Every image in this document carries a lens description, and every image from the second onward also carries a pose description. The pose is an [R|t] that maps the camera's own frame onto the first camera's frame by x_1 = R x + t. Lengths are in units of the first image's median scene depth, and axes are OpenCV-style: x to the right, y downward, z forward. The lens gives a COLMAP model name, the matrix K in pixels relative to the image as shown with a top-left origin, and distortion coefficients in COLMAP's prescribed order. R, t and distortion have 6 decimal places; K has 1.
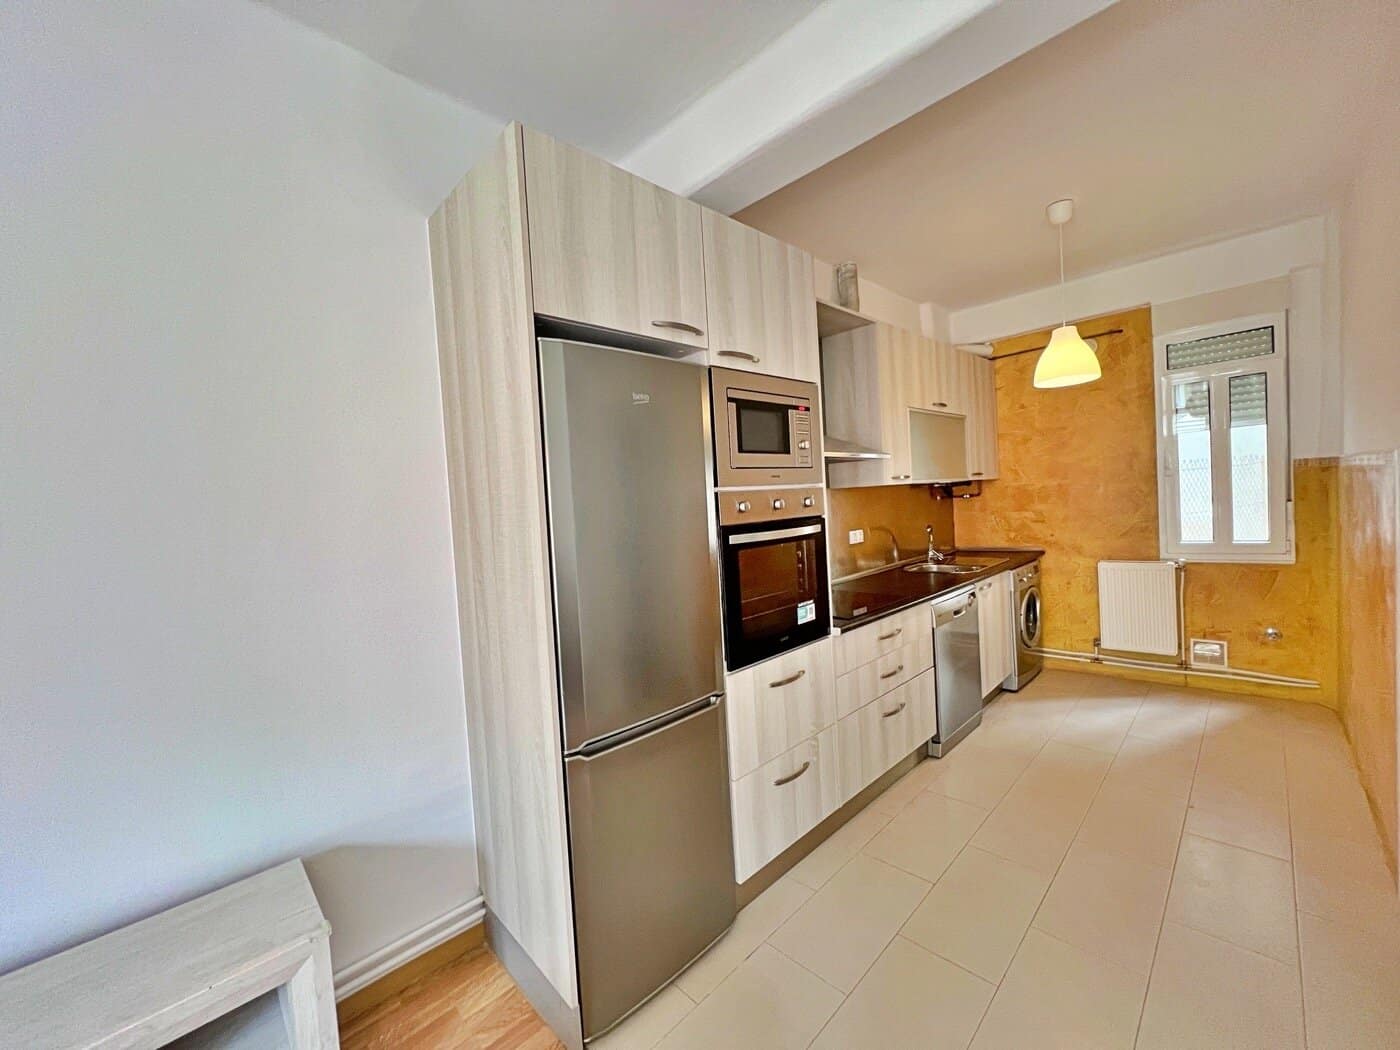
lens RADIAL K [[556.6, 0, 702.2], [0, 556.6, 529.1], [0, 0, 1]] dist [-0.002477, 0.000576]
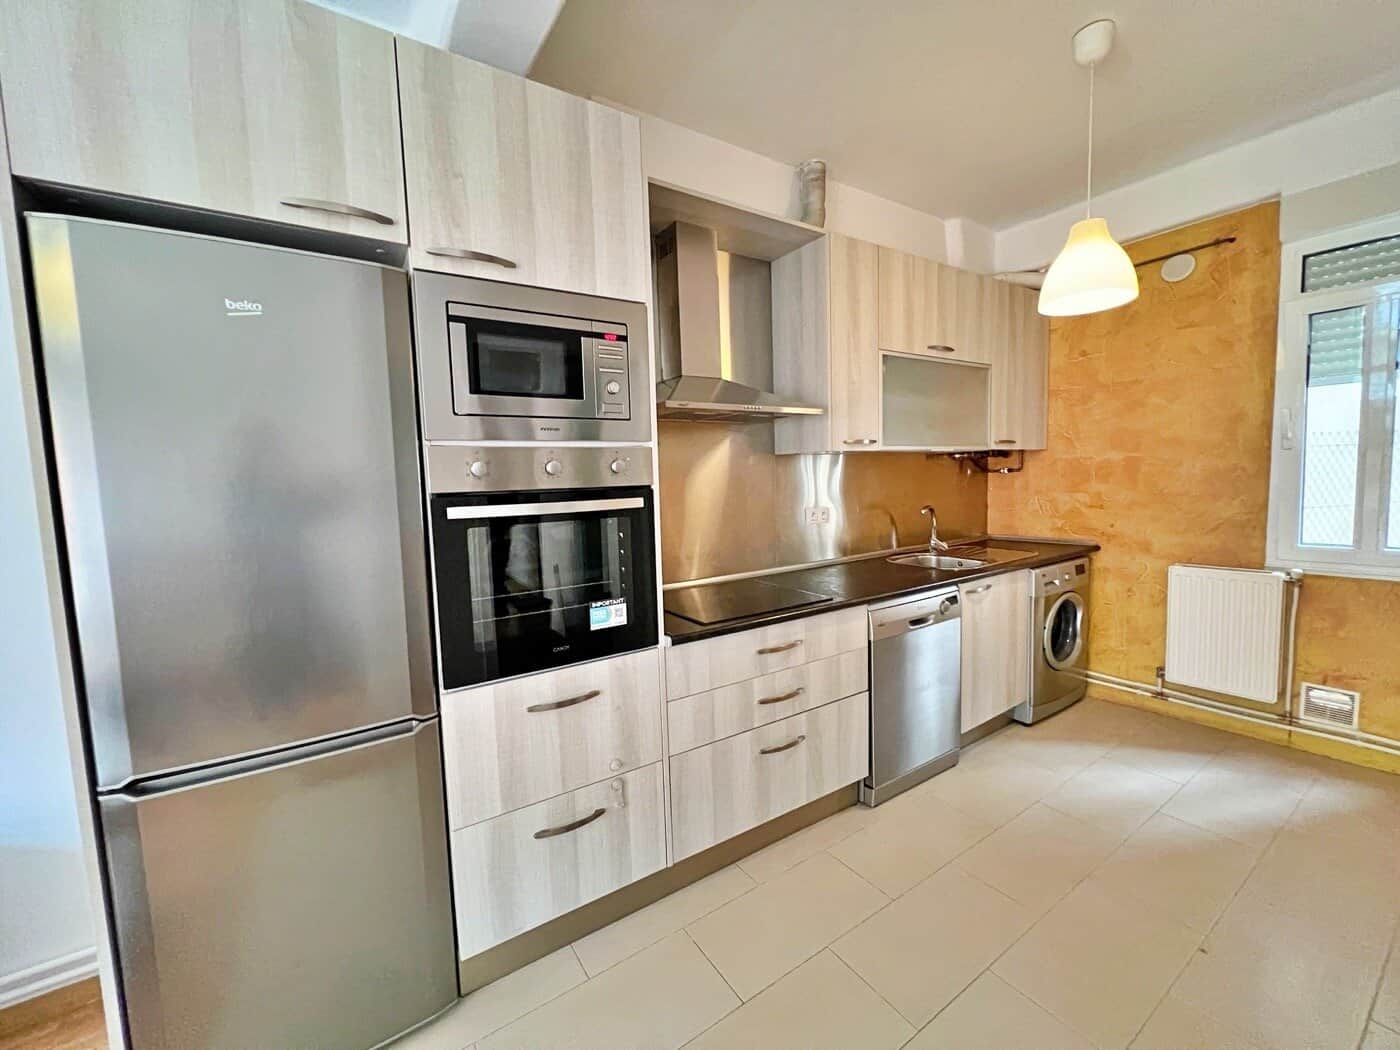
lens RADIAL K [[556.6, 0, 702.3], [0, 556.6, 527.9], [0, 0, 1]] dist [-0.002477, 0.000576]
pose [[0.980082, 0.049688, -0.192277, 0.265979], [-0.039350, 0.997586, 0.057220, -0.008304], [0.194656, -0.048514, 0.979671, 0.176645]]
